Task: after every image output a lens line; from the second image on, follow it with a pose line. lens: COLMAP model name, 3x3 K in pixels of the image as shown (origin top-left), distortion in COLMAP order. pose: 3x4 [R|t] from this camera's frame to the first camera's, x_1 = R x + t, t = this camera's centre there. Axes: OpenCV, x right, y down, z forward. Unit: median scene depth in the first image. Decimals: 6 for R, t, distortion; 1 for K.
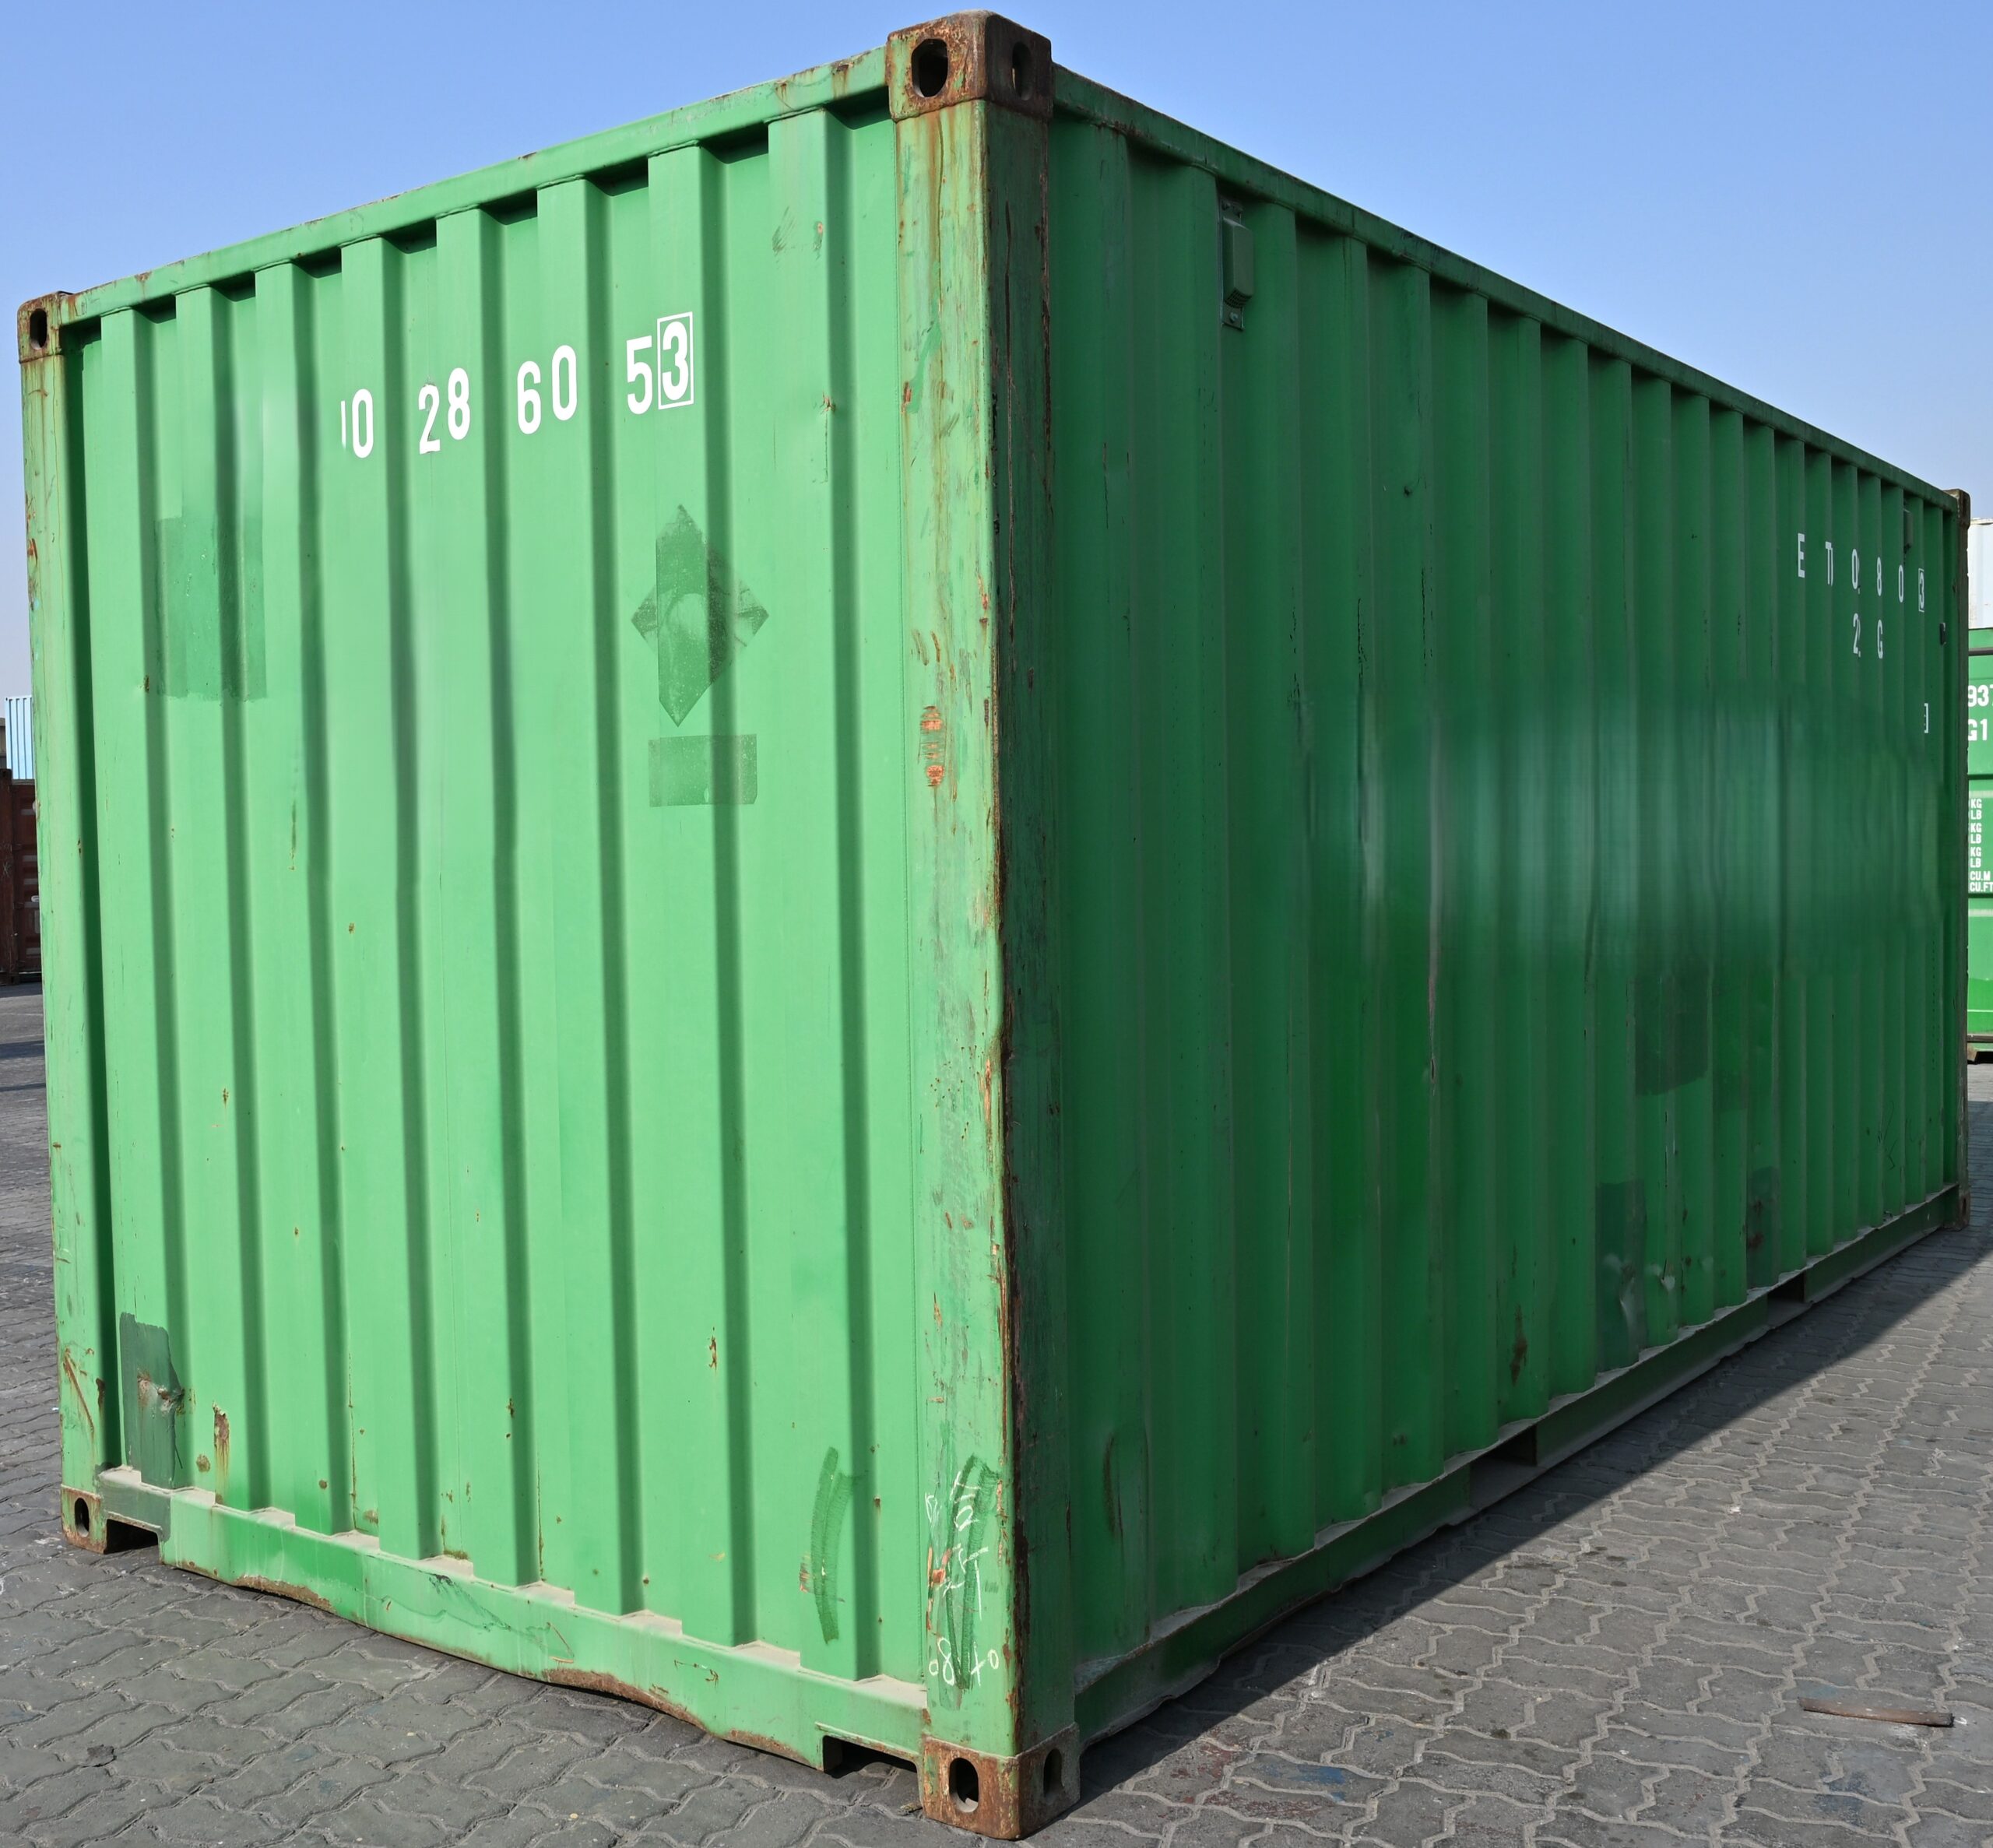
lens RADIAL K [[2143.4, 0, 997.3], [0, 2143.4, 932.3], [0, 0, 1]] dist [-0.014295, 0.000000]
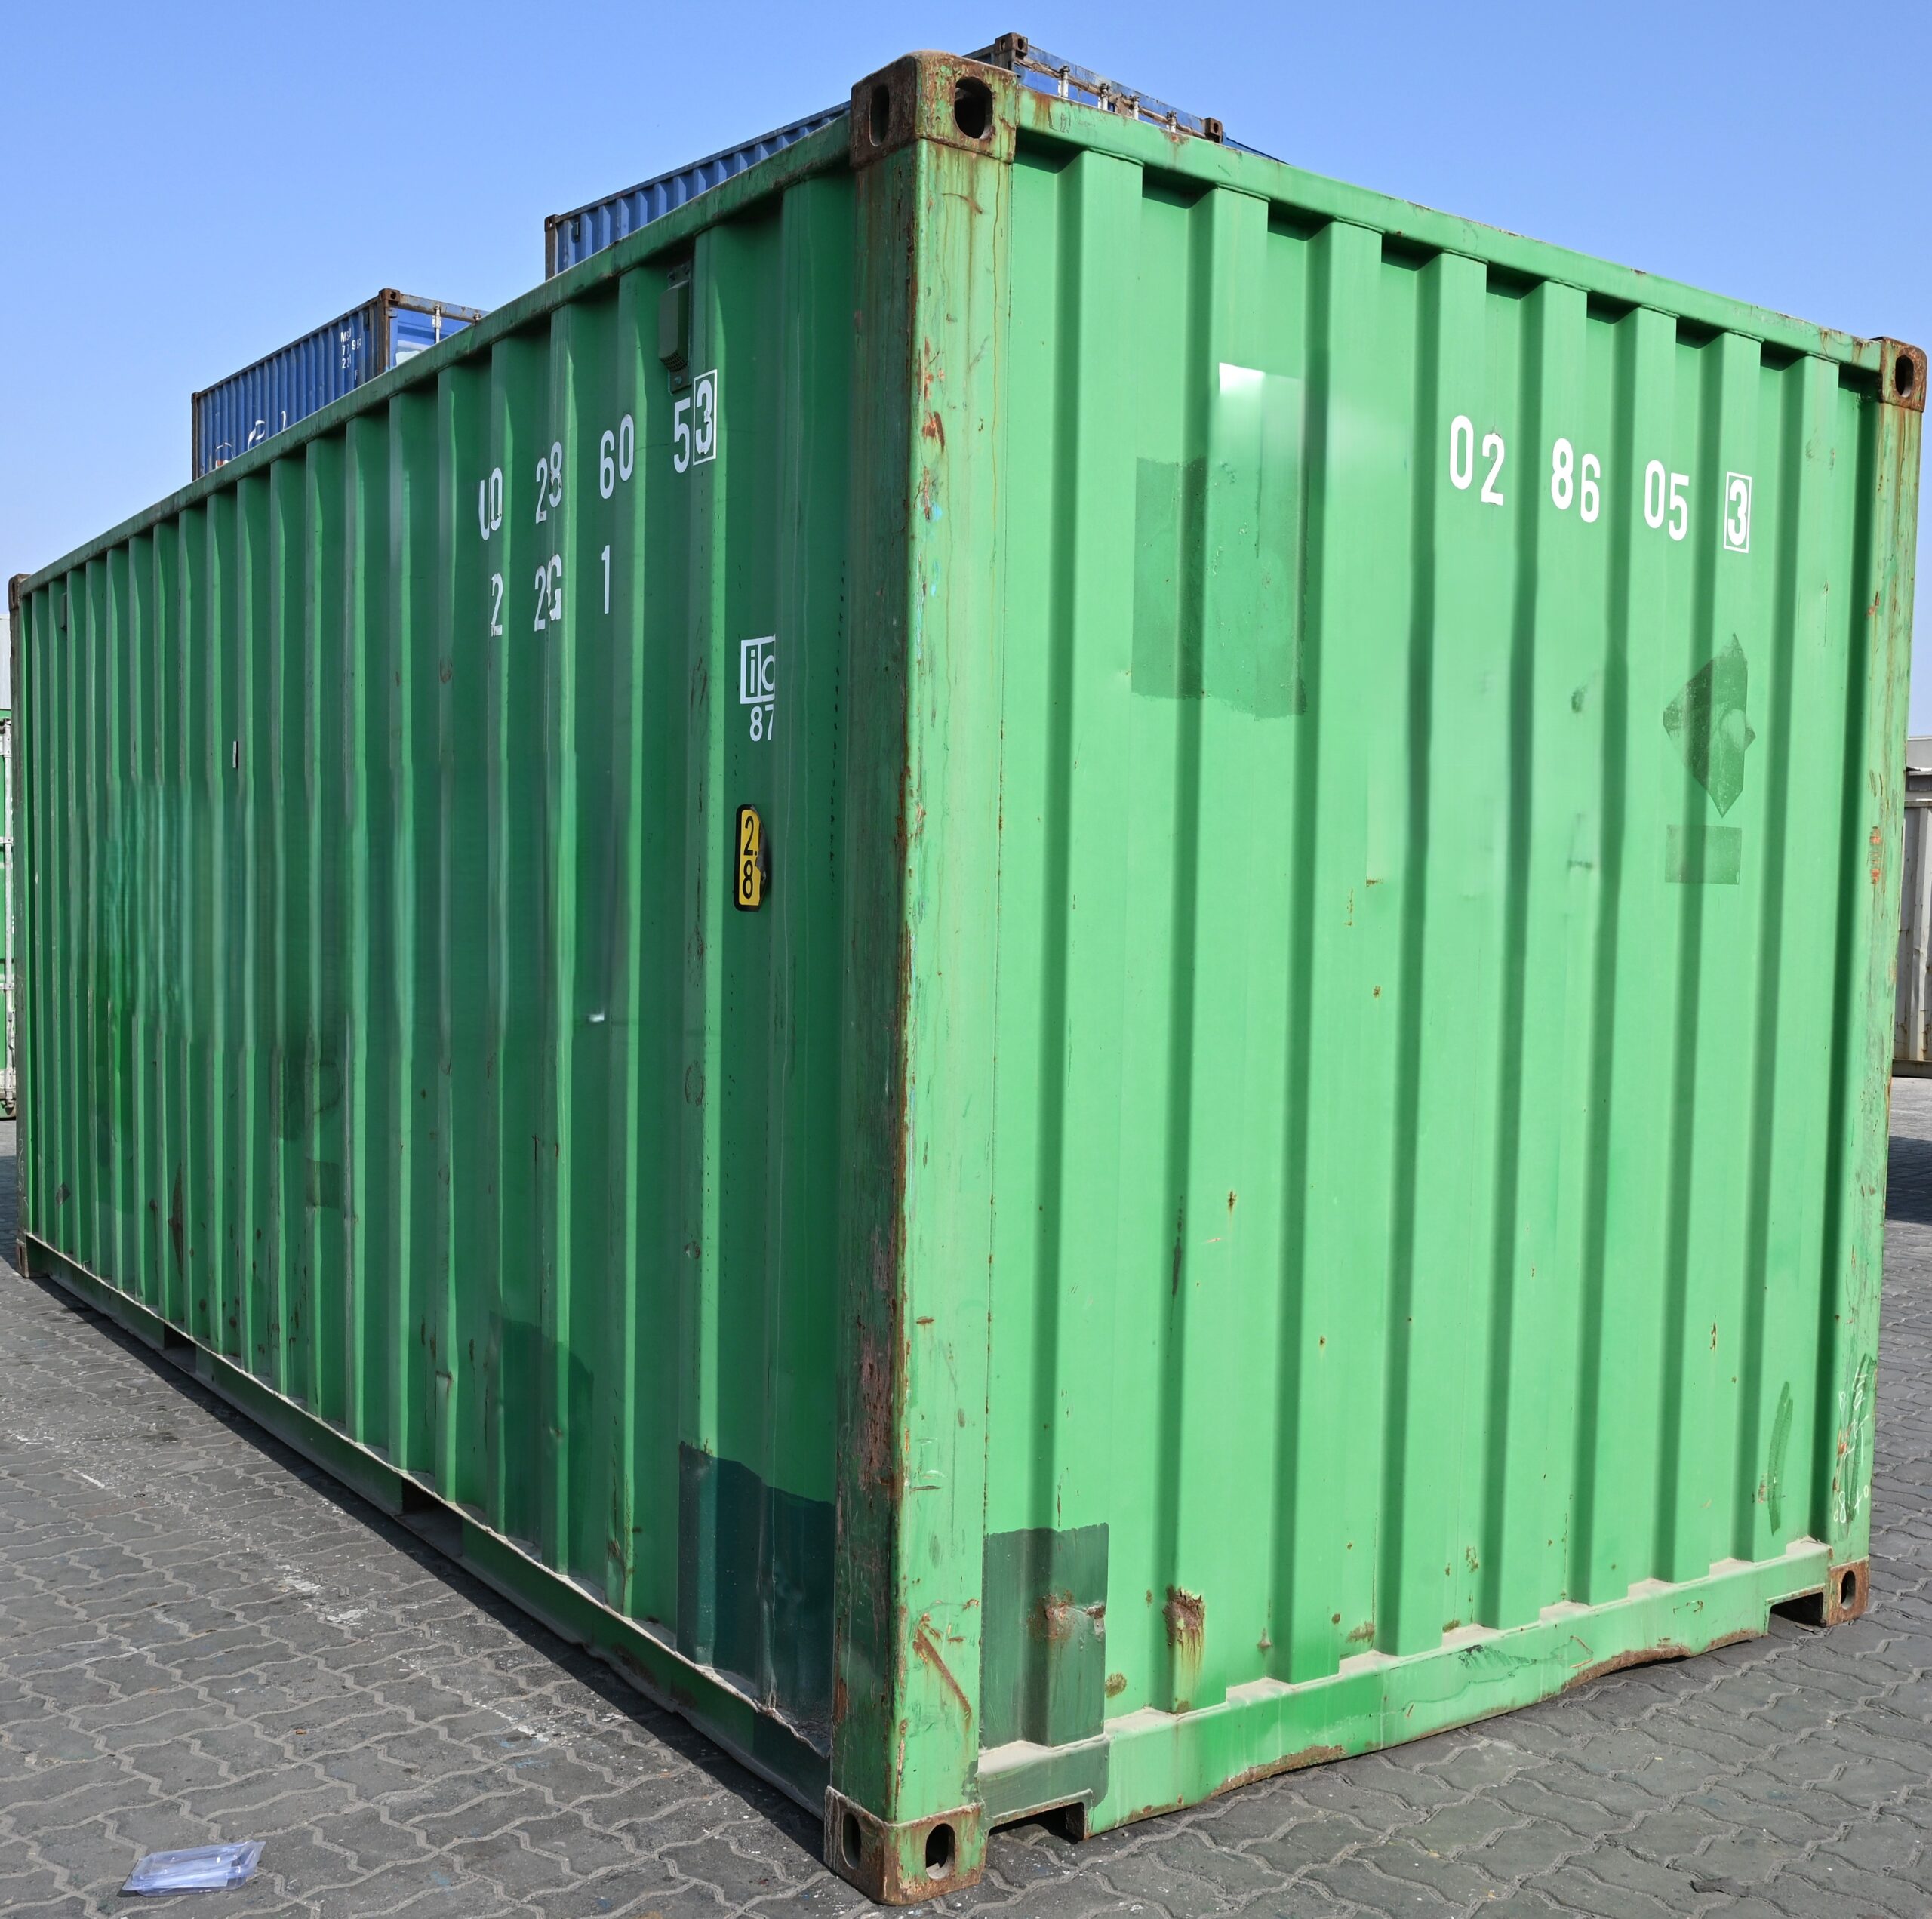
lens RADIAL K [[2003.2, 0, 944.5], [0, 2003.2, 1011.4], [0, 0, 1]] dist [-0.005540, 0.000000]
pose [[0.353093, -0.021906, 0.935332, -1.322891], [0.006805, 0.999760, 0.020846, -0.014182], [-0.935564, -0.000995, 0.353157, 0.992266]]
